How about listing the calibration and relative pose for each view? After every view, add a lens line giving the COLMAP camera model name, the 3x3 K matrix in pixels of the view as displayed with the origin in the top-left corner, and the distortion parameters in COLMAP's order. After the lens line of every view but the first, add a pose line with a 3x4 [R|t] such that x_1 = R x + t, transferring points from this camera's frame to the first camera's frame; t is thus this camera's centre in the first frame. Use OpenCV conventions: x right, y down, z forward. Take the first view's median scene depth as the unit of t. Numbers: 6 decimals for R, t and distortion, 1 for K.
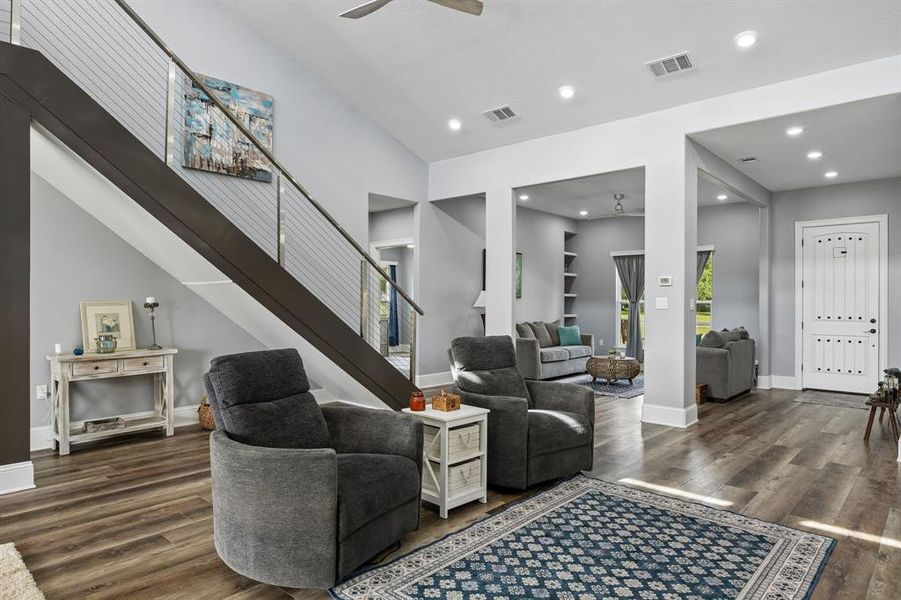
lens RADIAL K [[562.7, 0, 447.3], [0, 562.7, 302.3], [0, 0, 1]] dist [-0.008923, 0.000201]
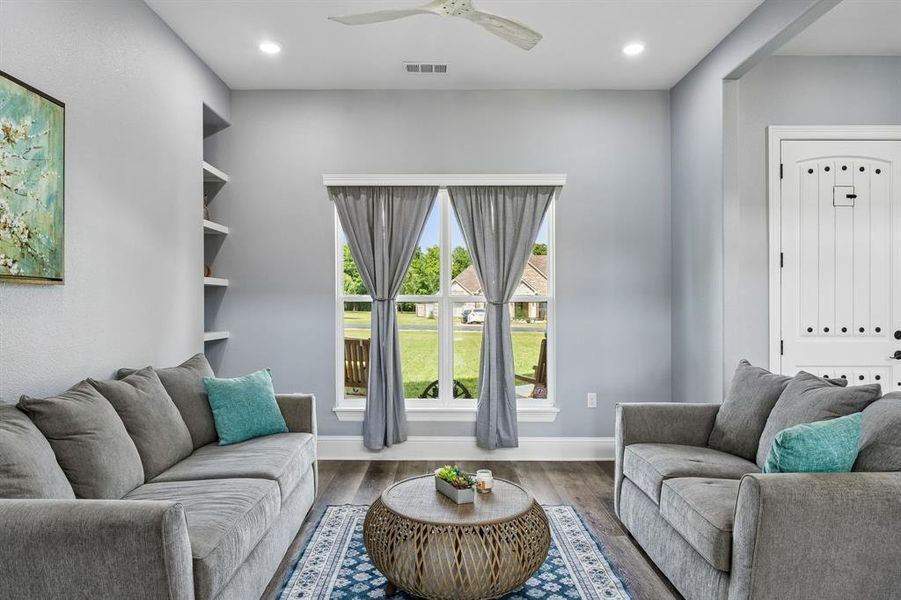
lens RADIAL K [[562.7, 0, 447.3], [0, 562.7, 302.3], [0, 0, 1]] dist [-0.008923, 0.000201]
pose [[0.740958, -0.006172, 0.671523, 0.086783], [0.003777, 0.999980, 0.005024, 0.000092], [-0.671541, -0.001186, 0.740967, 0.664165]]
